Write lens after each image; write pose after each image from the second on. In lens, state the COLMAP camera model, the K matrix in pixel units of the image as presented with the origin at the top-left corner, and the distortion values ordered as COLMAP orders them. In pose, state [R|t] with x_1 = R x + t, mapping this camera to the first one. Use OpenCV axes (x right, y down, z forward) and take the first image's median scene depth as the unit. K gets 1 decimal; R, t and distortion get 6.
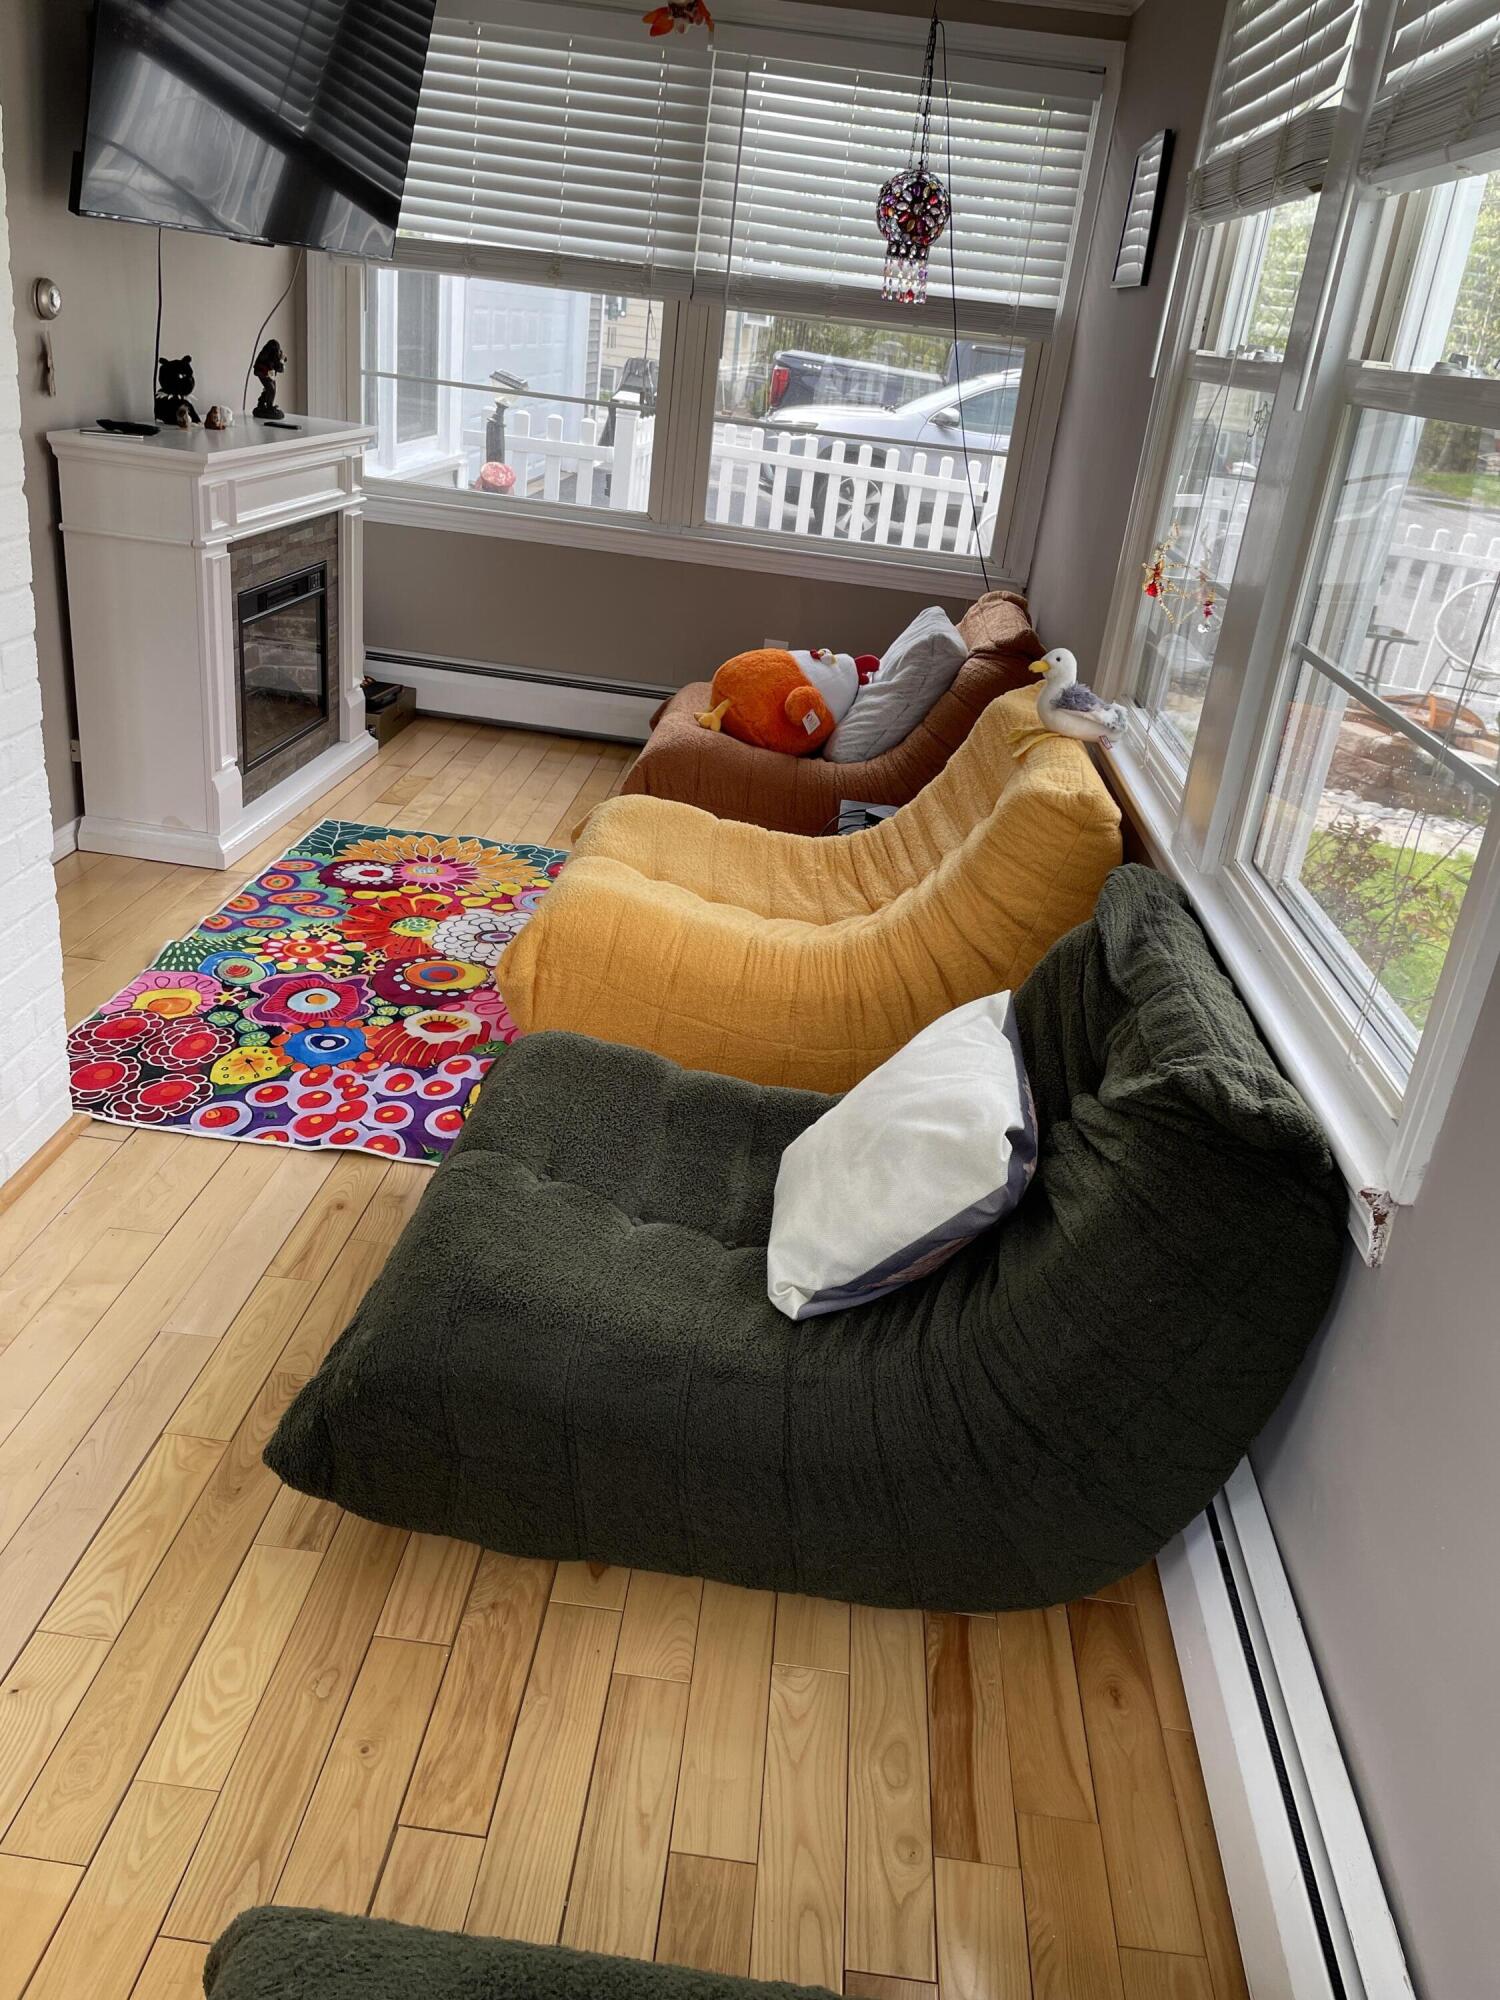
lens RADIAL K [[1507.7, 0, 750.0], [0, 1507.7, 1000.0], [0, 0, 1]] dist [-0.001705, -0.000793]
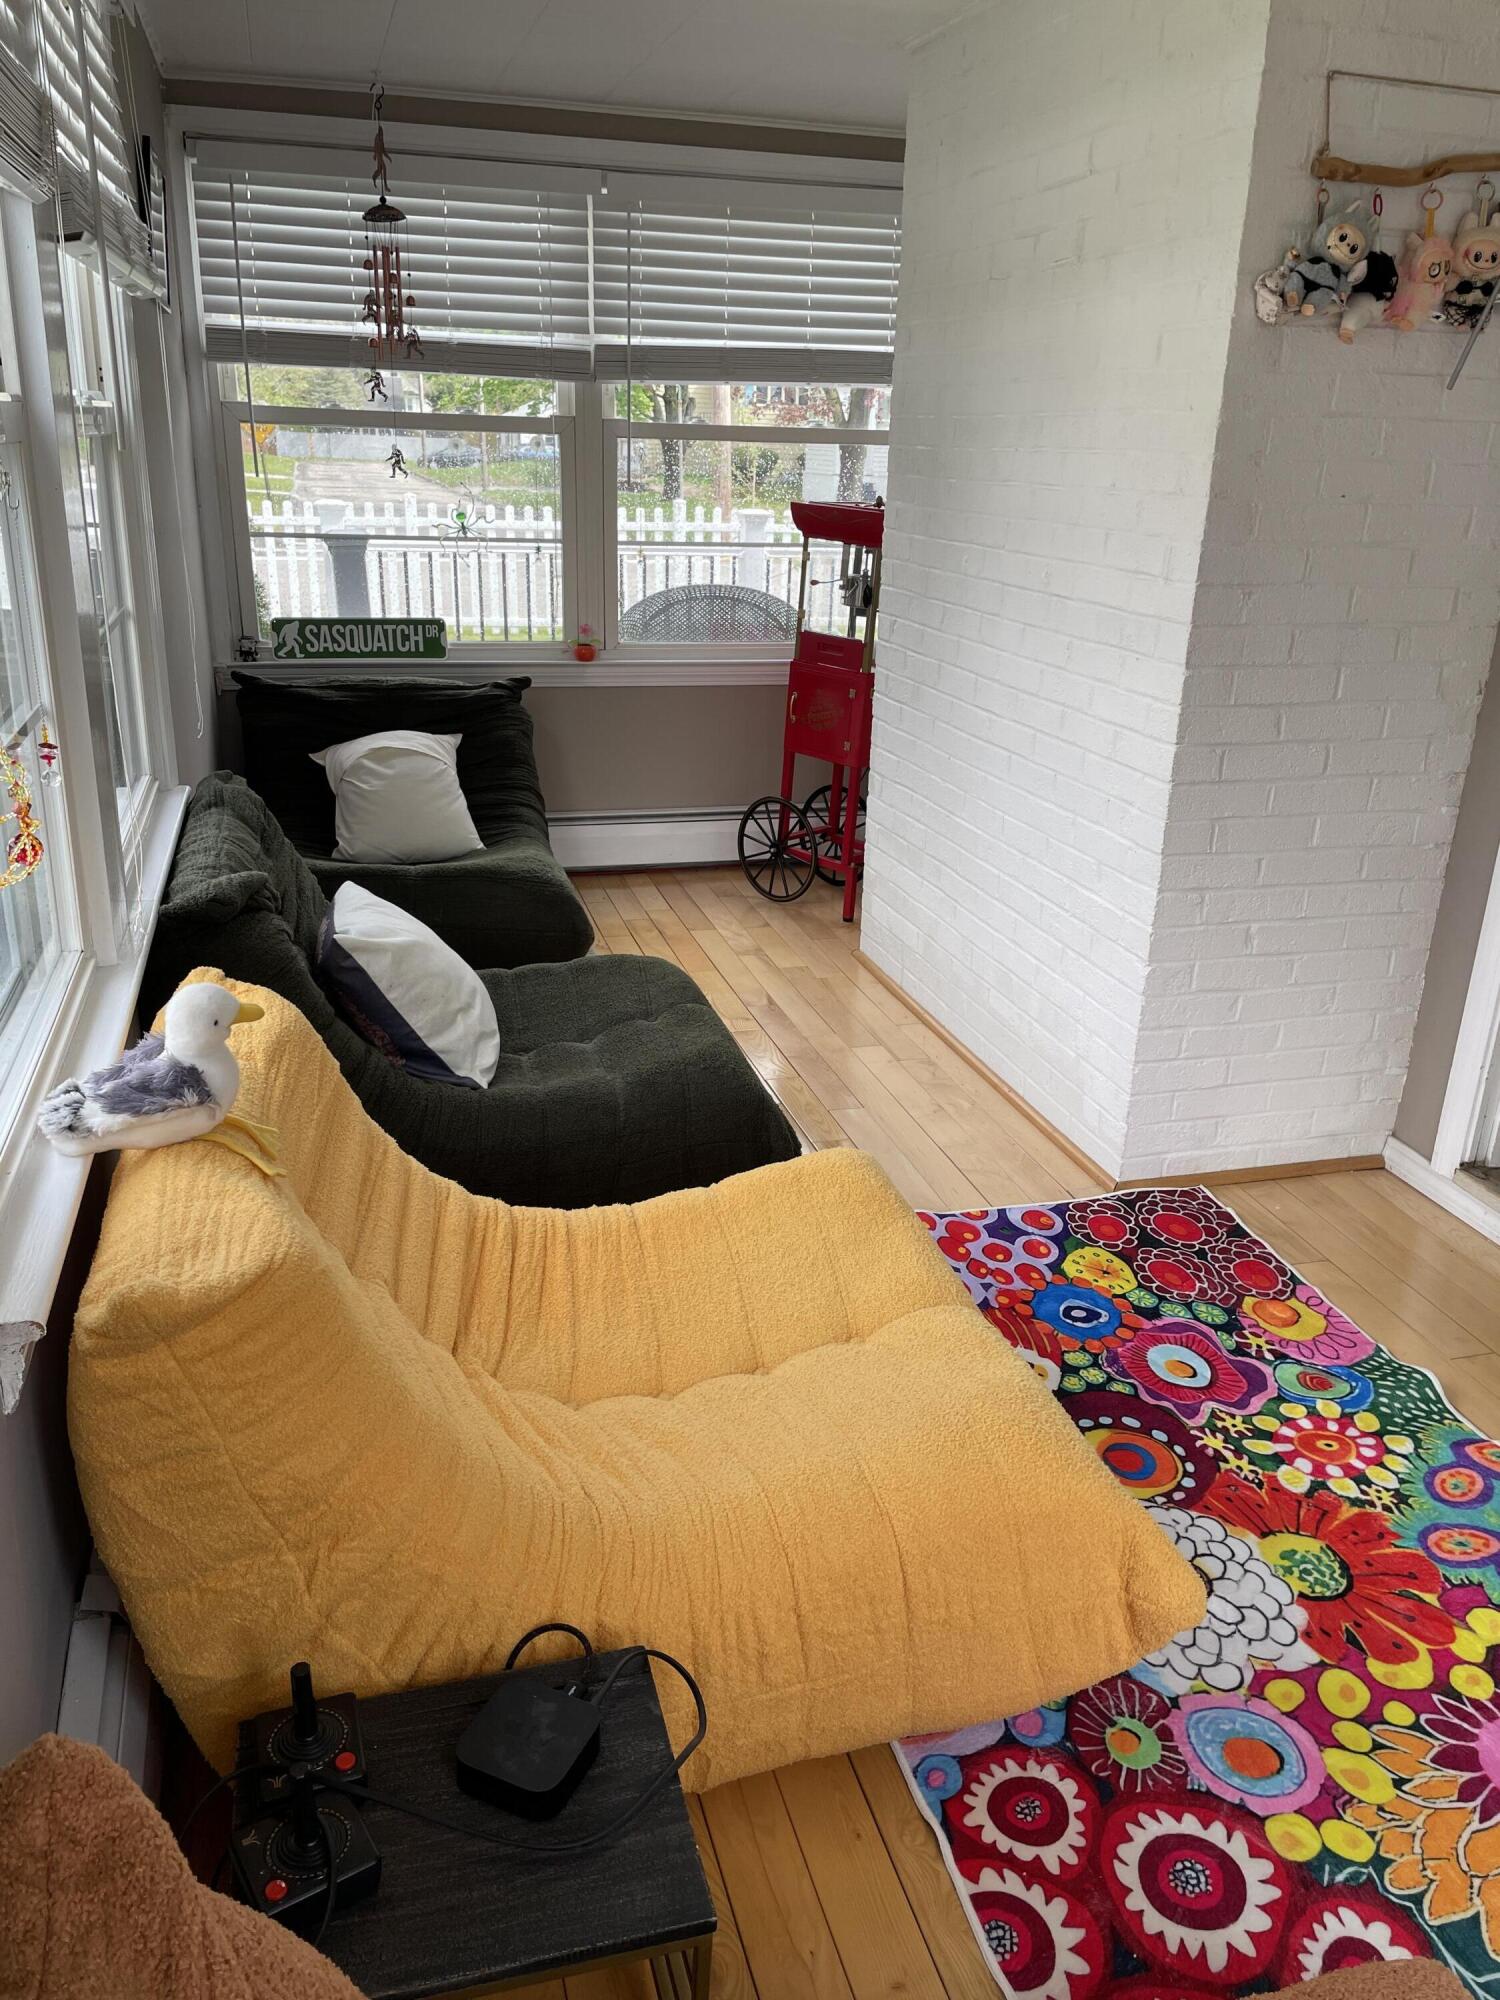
lens RADIAL K [[1507.7, 0, 750.0], [0, 1507.7, 1000.0], [0, 0, 1]] dist [-0.001705, -0.000793]
pose [[-0.928714, -0.011480, -0.370619, 0.216918], [-0.264574, 0.720807, 0.640654, -0.581717], [0.259790, 0.693040, -0.672461, 1.323068]]
